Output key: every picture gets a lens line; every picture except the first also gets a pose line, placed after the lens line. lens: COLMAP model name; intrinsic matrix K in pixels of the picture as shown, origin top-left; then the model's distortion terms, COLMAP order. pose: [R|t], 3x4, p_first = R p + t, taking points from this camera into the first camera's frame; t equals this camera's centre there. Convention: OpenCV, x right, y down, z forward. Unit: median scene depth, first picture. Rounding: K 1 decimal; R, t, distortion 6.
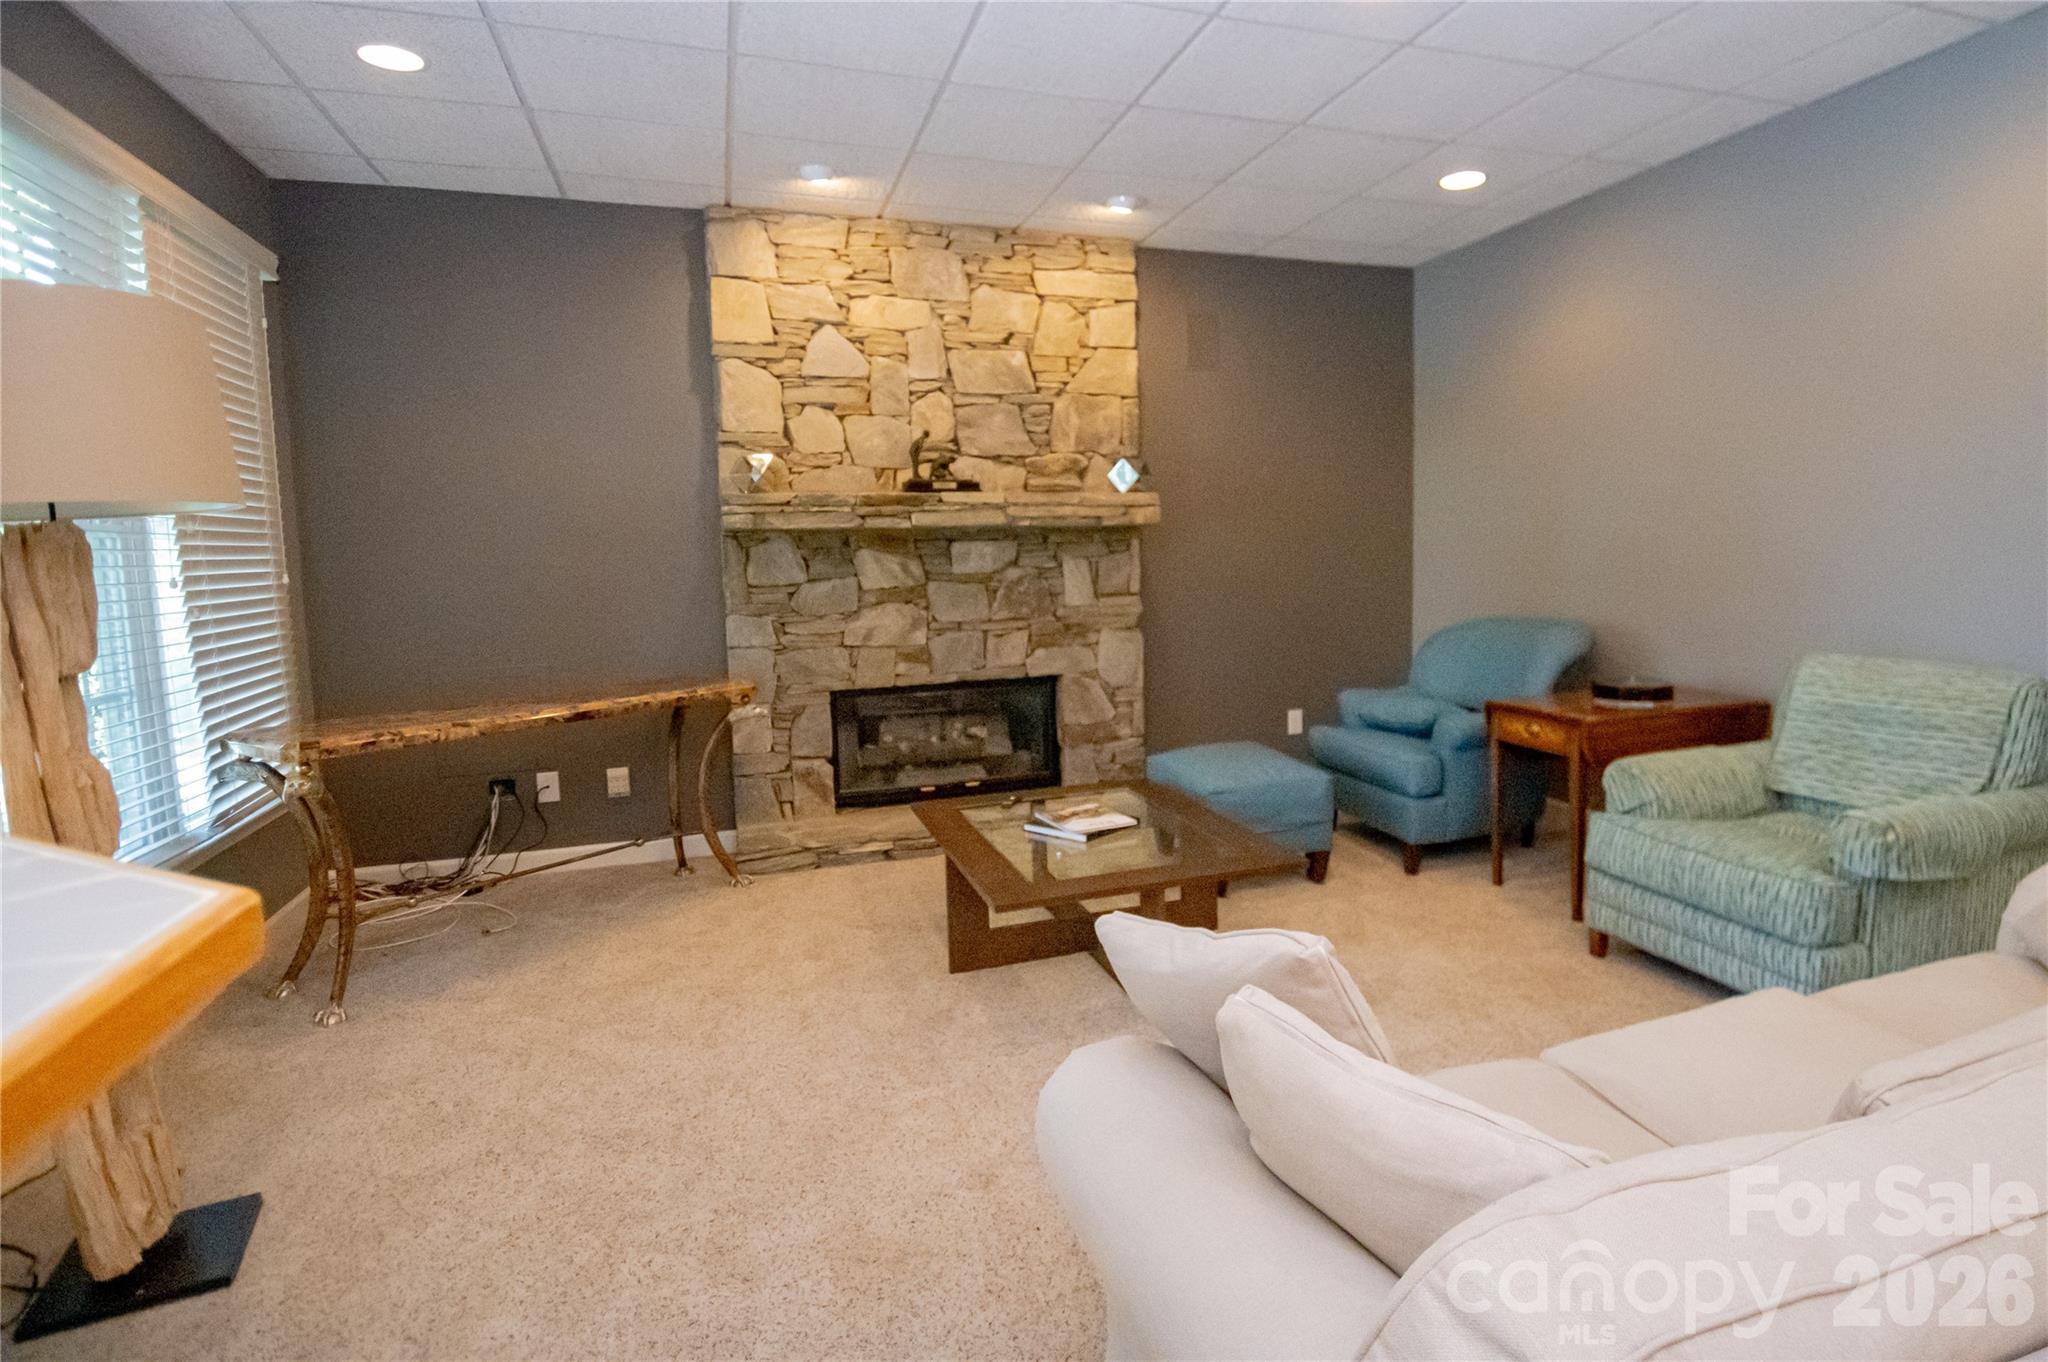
lens RADIAL K [[1076.7, 0, 1113.3], [0, 1076.7, 645.3], [0, 0, 1]] dist [0.028747, -0.036594]
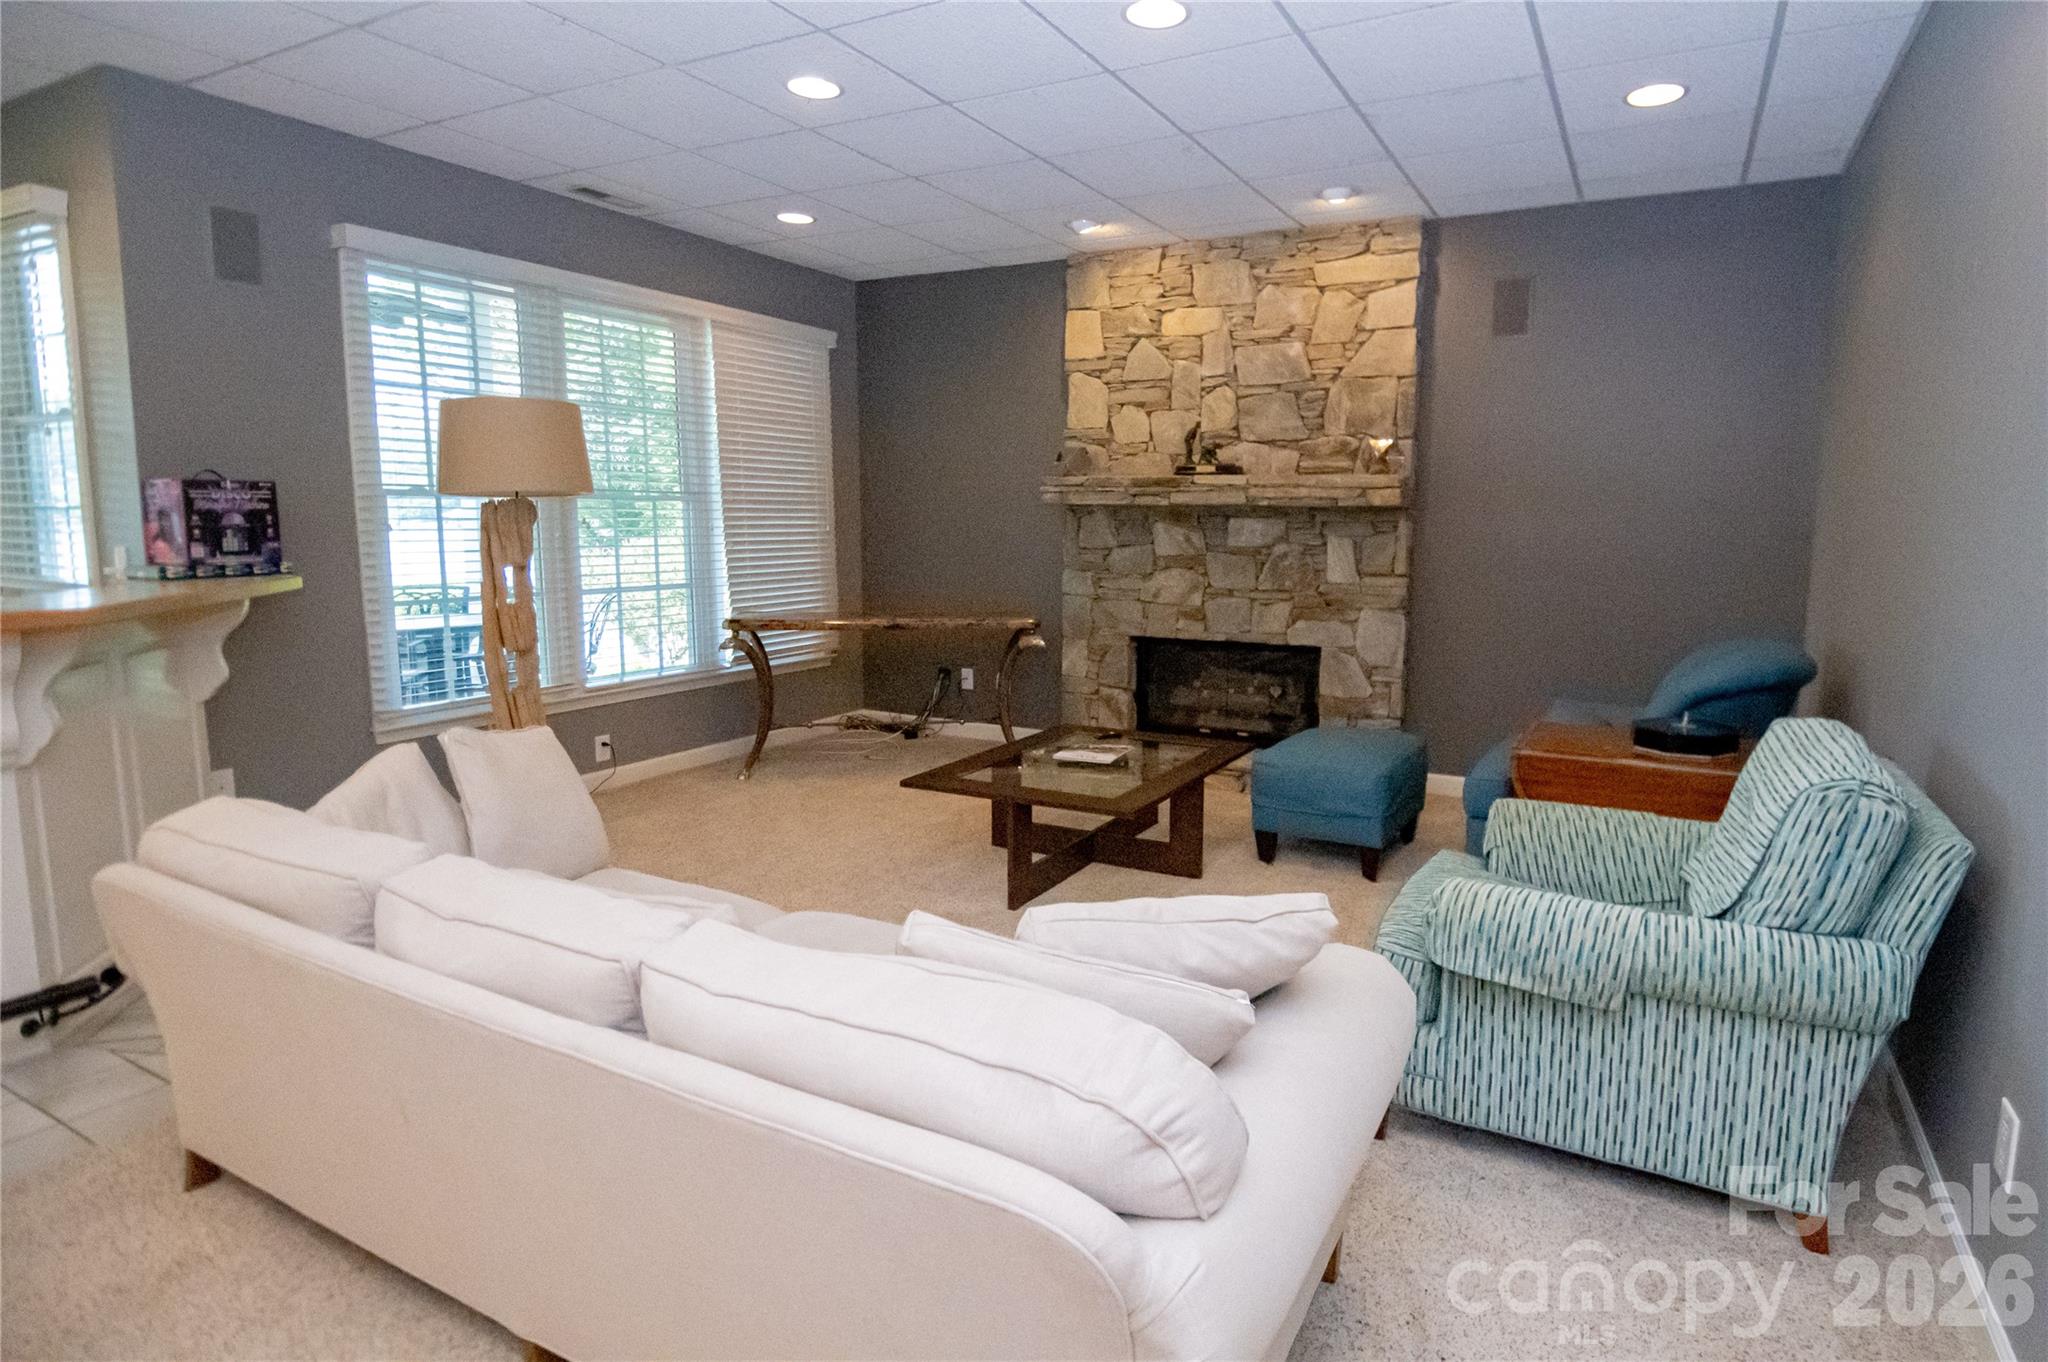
lens RADIAL K [[1076.7, 0, 1113.3], [0, 1076.7, 645.3], [0, 0, 1]] dist [0.028747, -0.036594]
pose [[0.680932, 0.116592, -0.723006, 0.607801], [-0.091607, 0.993052, 0.073863, -0.035725], [0.726594, 0.015936, 0.686882, 0.134370]]
